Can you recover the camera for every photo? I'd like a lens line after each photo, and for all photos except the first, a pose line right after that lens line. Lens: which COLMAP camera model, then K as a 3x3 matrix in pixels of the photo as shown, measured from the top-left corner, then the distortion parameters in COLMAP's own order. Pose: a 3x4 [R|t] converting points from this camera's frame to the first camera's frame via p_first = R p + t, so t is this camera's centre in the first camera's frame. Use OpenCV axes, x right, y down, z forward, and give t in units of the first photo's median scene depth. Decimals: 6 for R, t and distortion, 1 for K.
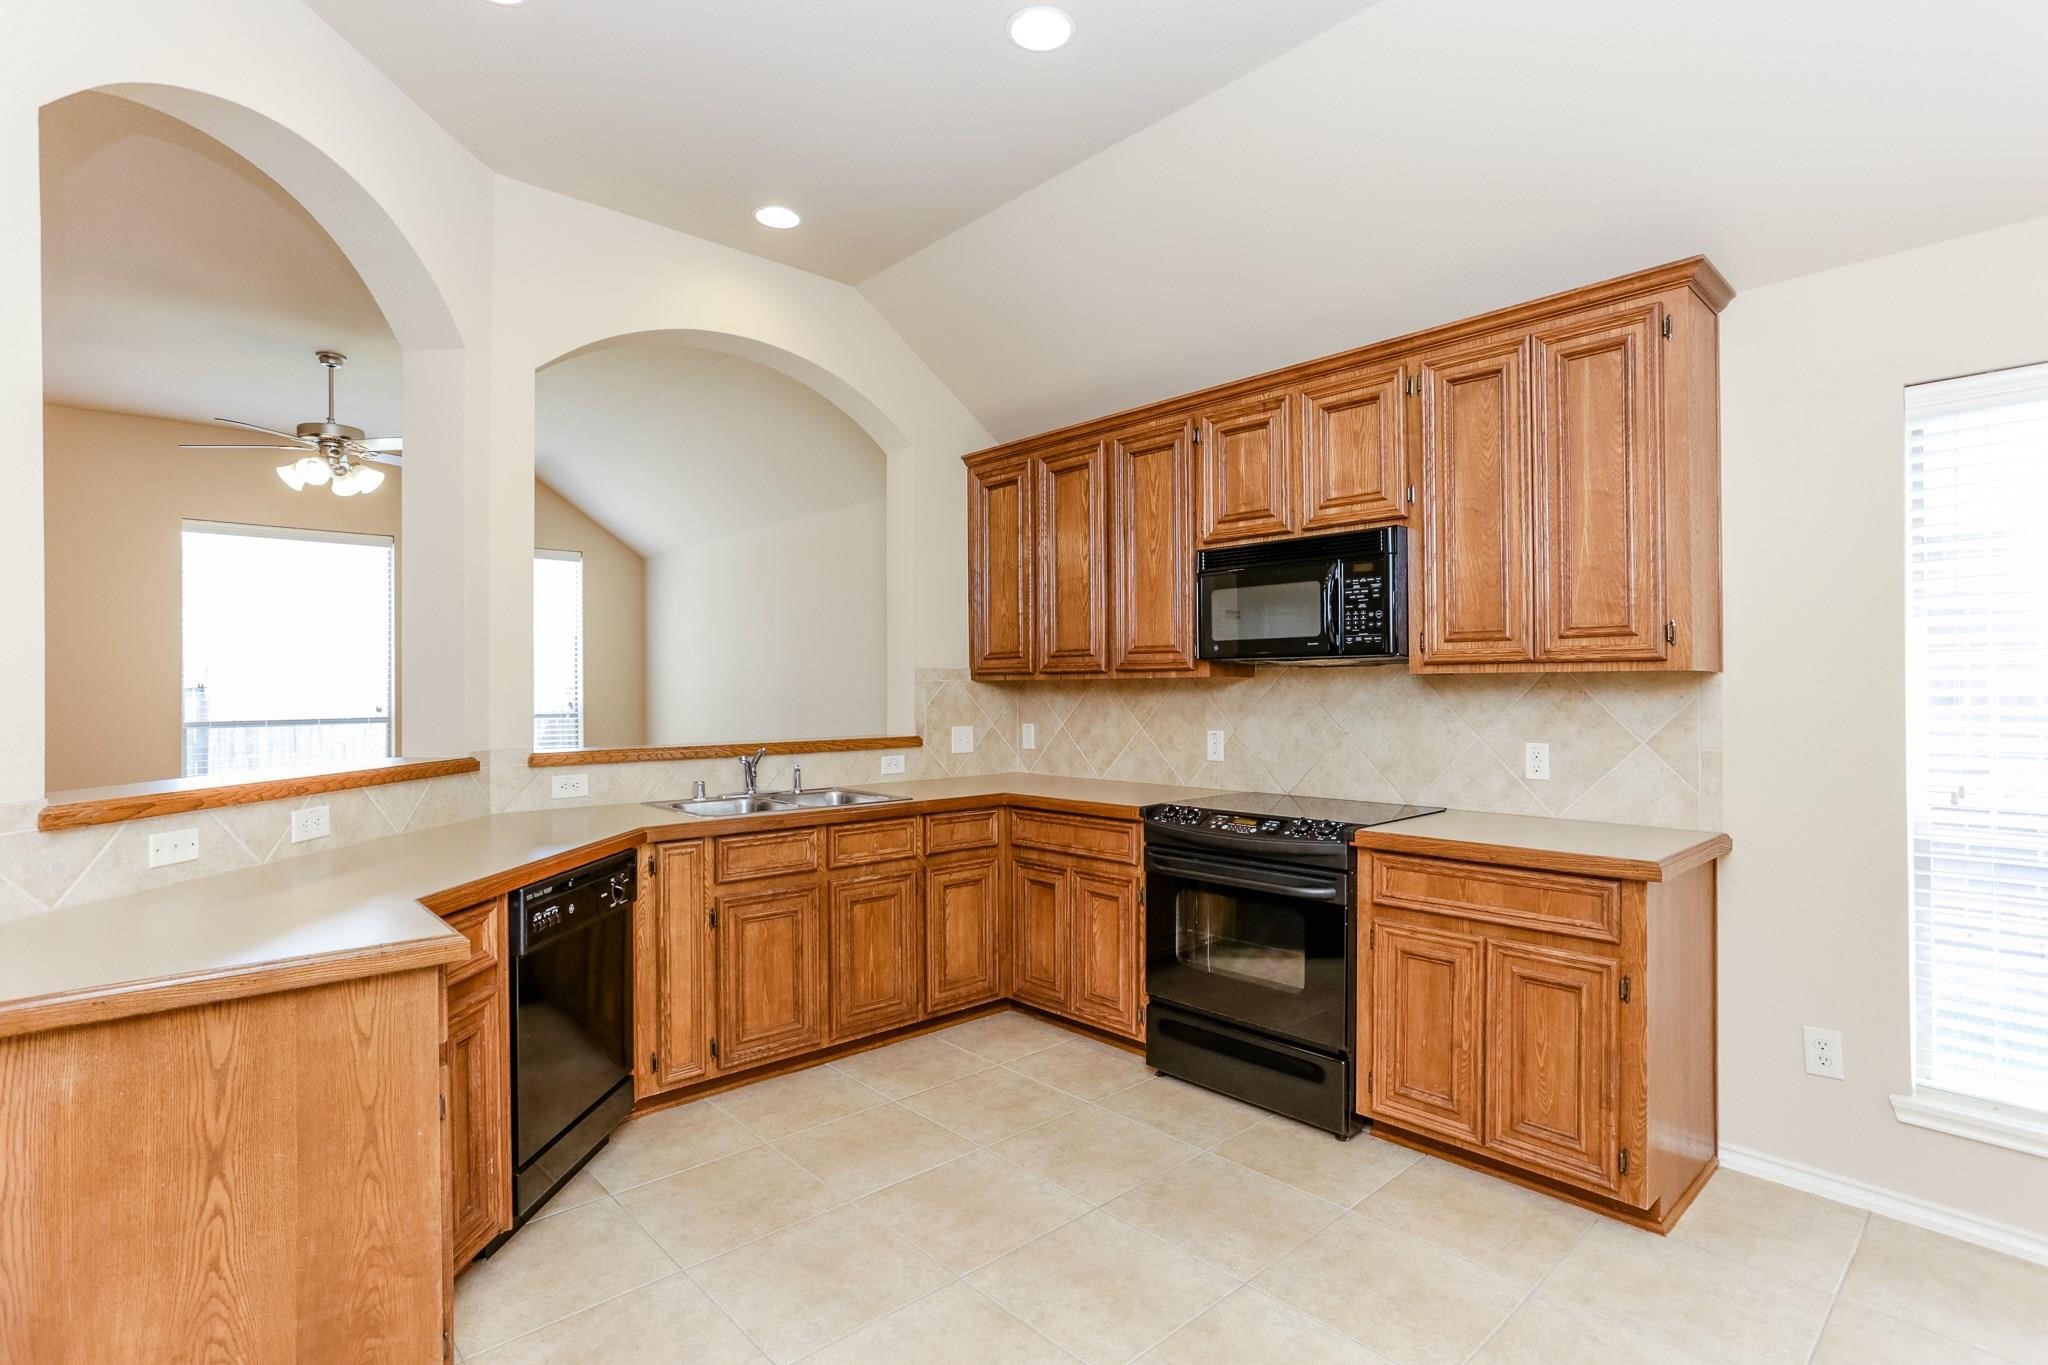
lens RADIAL K [[996.7, 0, 1018.4], [0, 996.7, 684.3], [0, 0, 1]] dist [-0.035105, 0.019011]
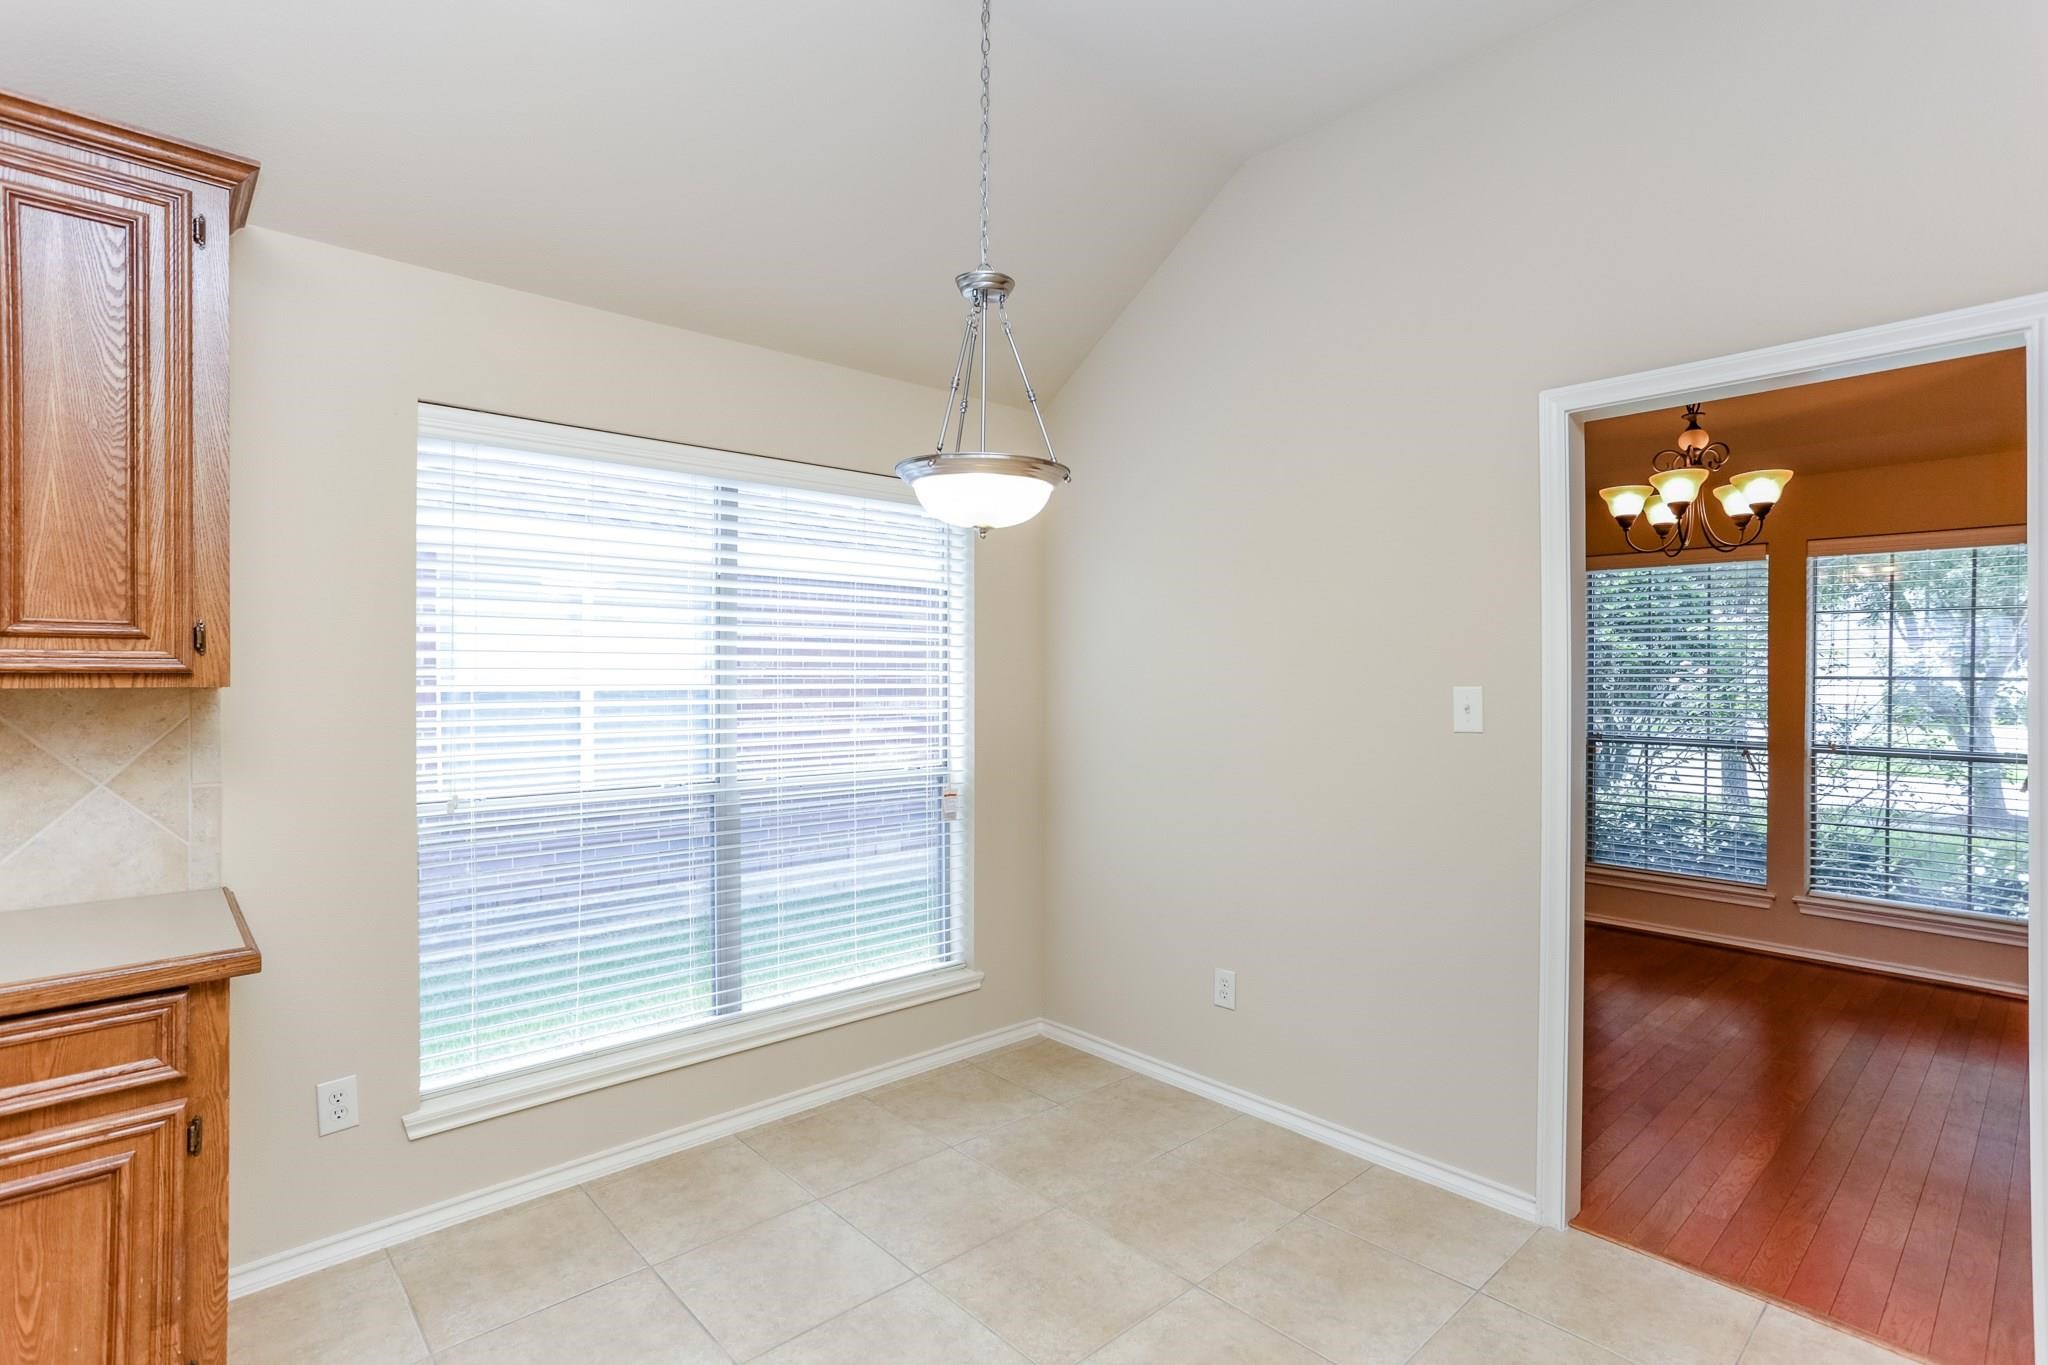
lens RADIAL K [[996.7, 0, 1030.2], [0, 996.7, 667.8], [0, 0, 1]] dist [-0.035105, 0.019011]
pose [[-0.027254, 0.001486, 0.999627, -0.091920], [-0.007564, 0.999970, -0.001693, -0.028255], [-0.999600, -0.007608, -0.027242, 0.332813]]
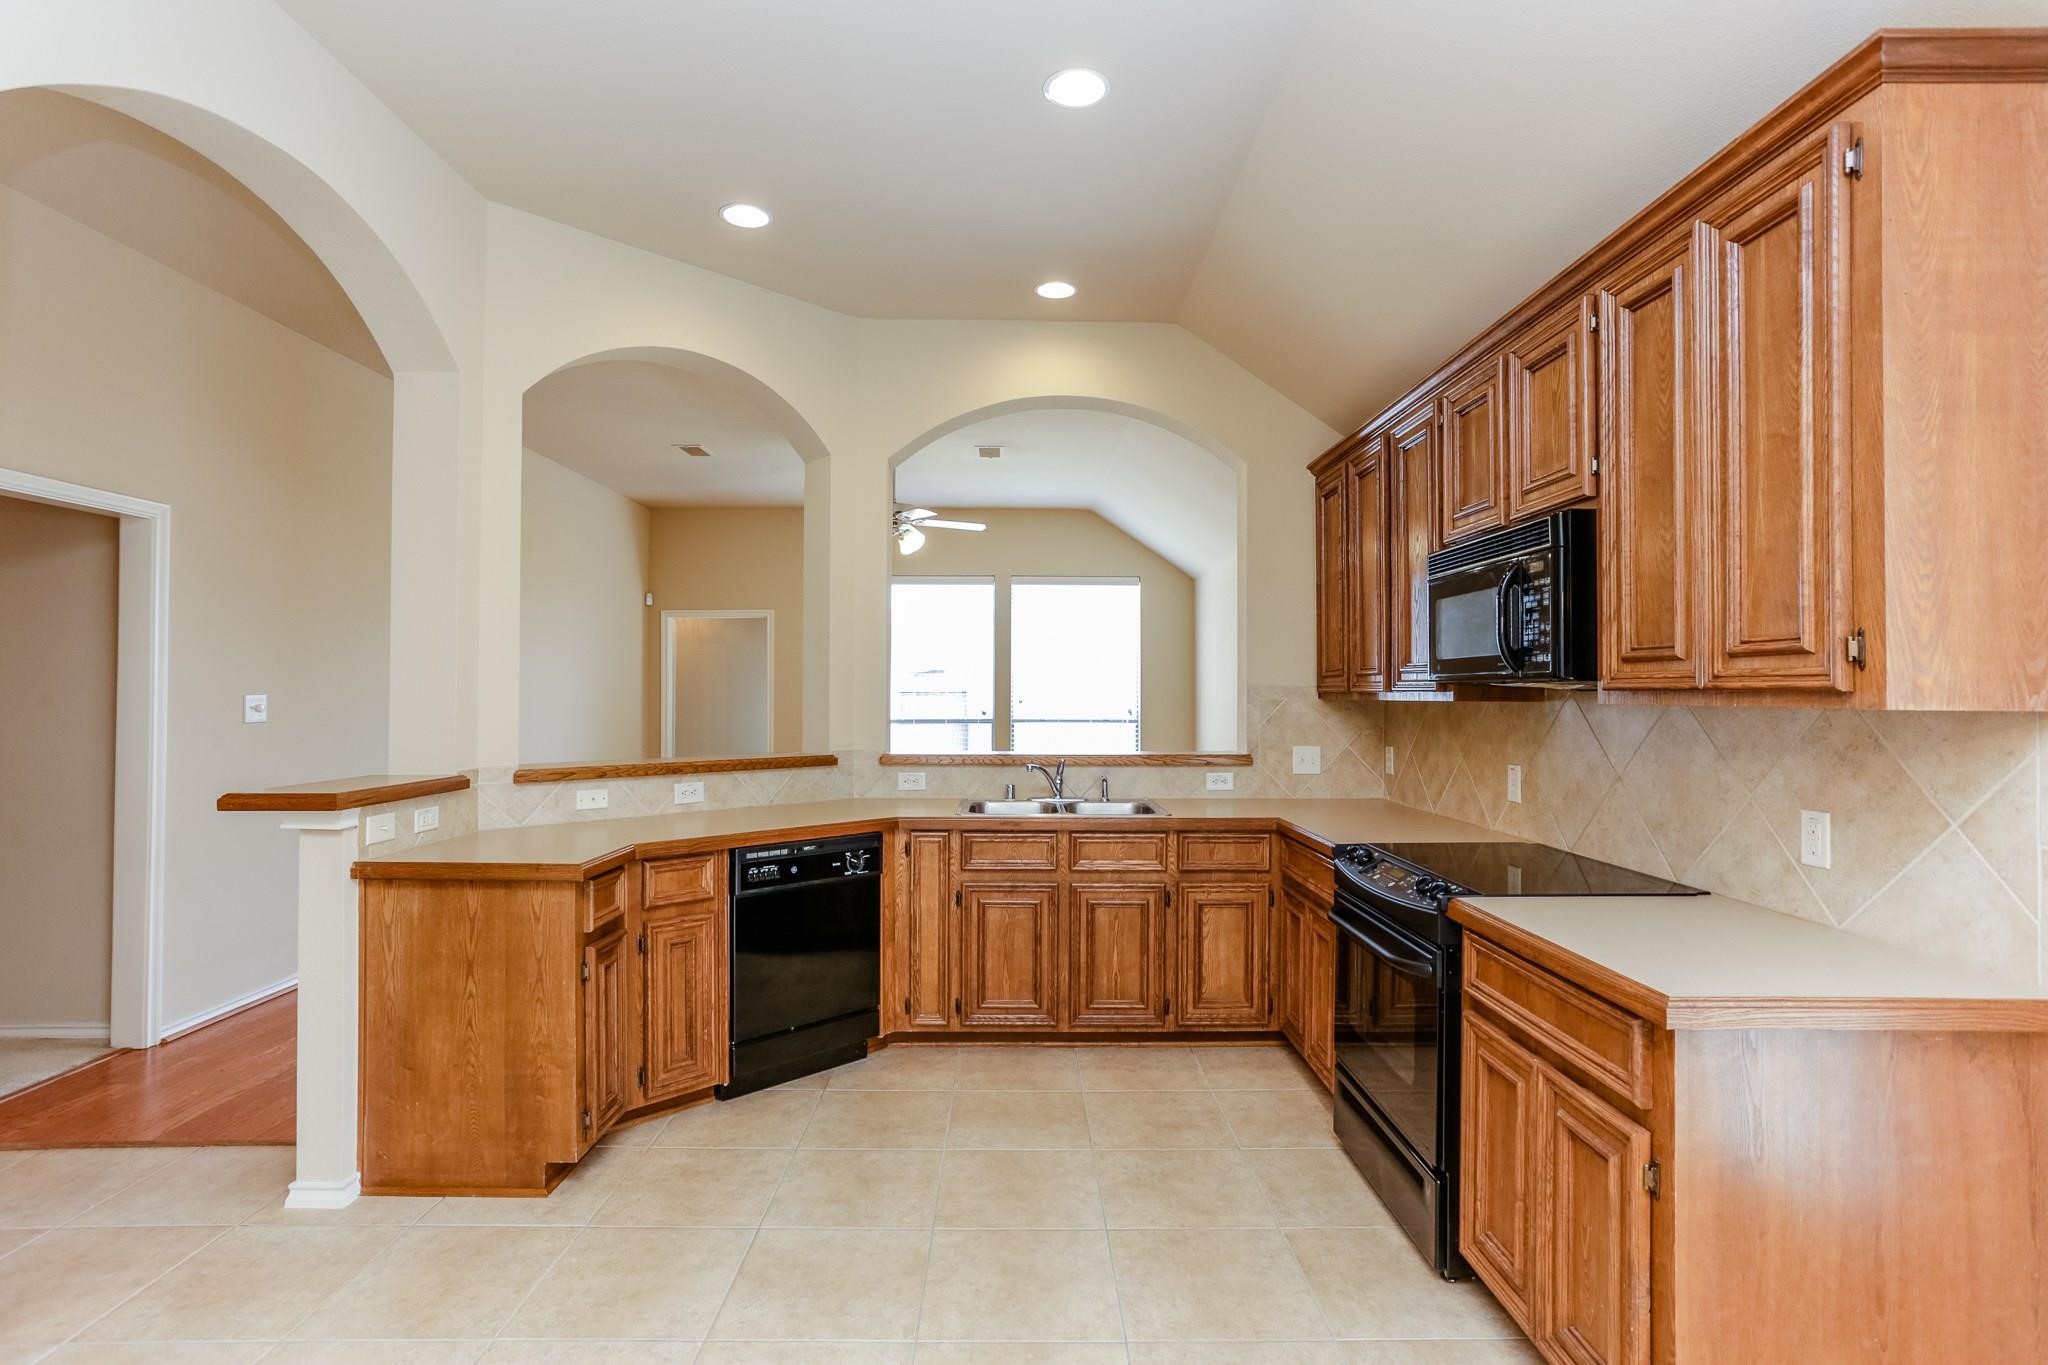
lens RADIAL K [[996.7, 0, 1005.2], [0, 996.7, 676.3], [0, 0, 1]] dist [-0.035105, 0.019011]
pose [[0.736485, -0.004480, -0.676439, 0.589140], [-0.003249, 0.999943, -0.010160, -0.023121], [0.676446, 0.009681, 0.736429, 0.153299]]
